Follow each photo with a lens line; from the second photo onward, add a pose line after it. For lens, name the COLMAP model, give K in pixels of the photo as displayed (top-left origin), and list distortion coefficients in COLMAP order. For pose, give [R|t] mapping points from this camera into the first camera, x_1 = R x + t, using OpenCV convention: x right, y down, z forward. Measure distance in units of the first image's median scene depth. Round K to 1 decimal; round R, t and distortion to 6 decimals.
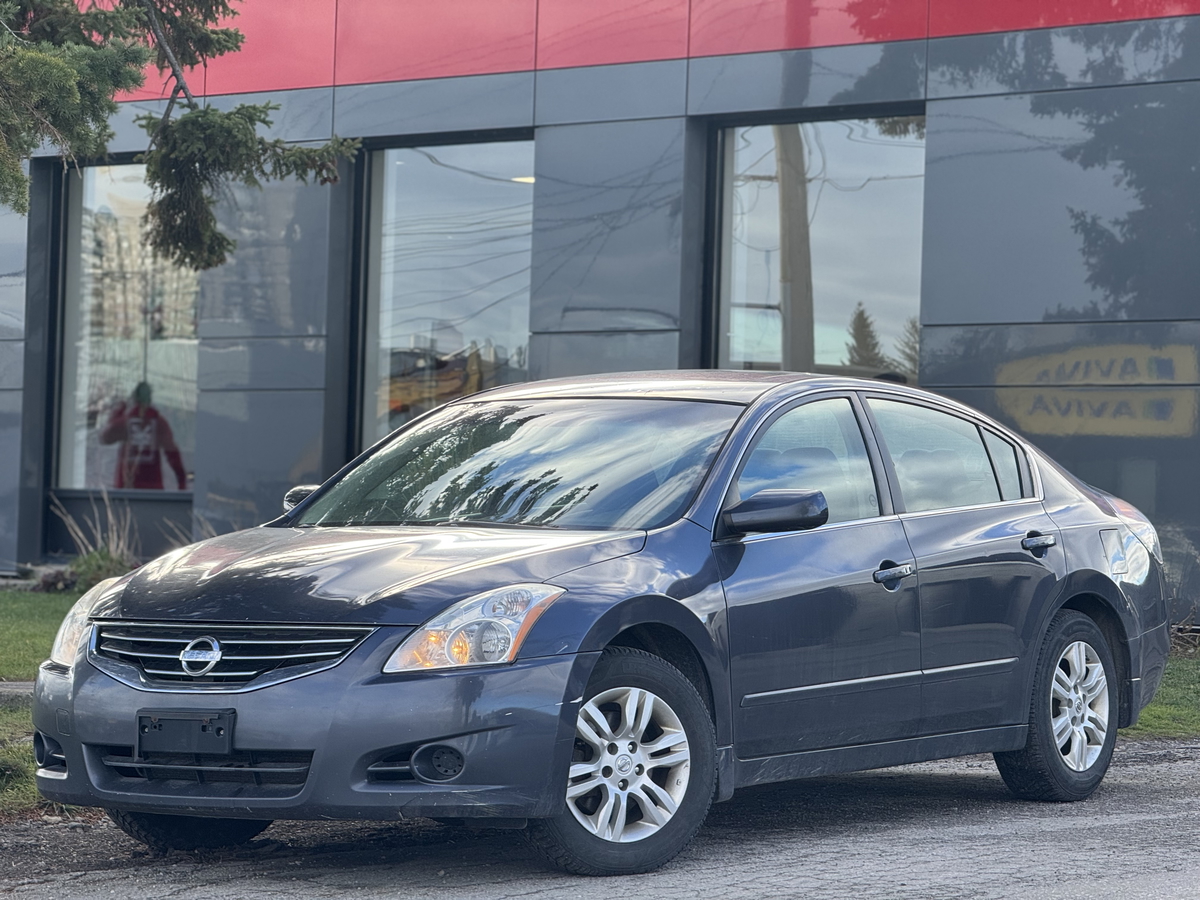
lens RADIAL K [[4064.9, 0, 600.0], [0, 4064.9, 450.0], [0, 0, 1]] dist [1.830312, -1.086407]
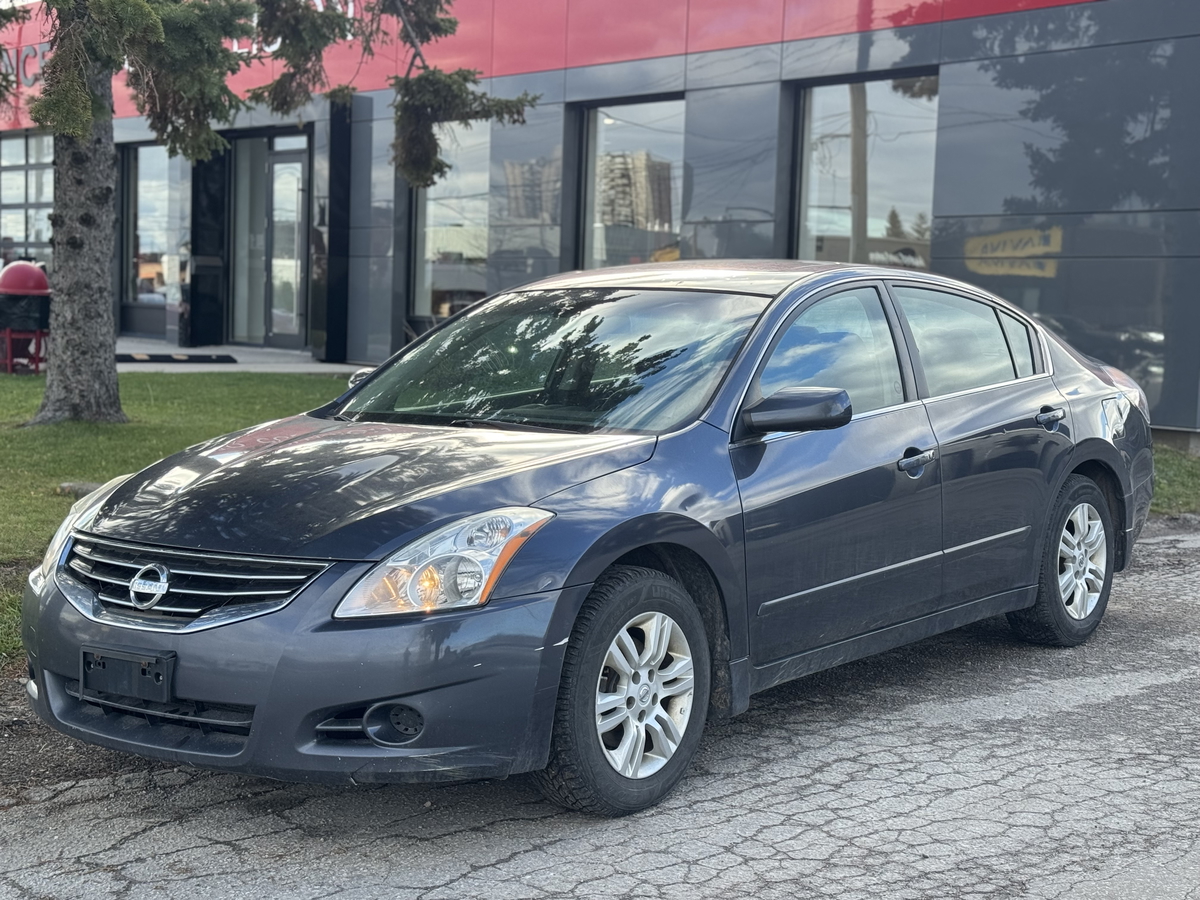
lens RADIAL K [[1918.1, 0, 674.6], [0, 1918.1, 452.7], [0, 0, 1]] dist [0.414174, 0.050298]
pose [[0.998639, -0.001662, -0.052133, 0.034280], [0.006227, 0.996143, 0.087522, -0.013796], [0.051787, -0.087727, 0.994798, 0.489958]]
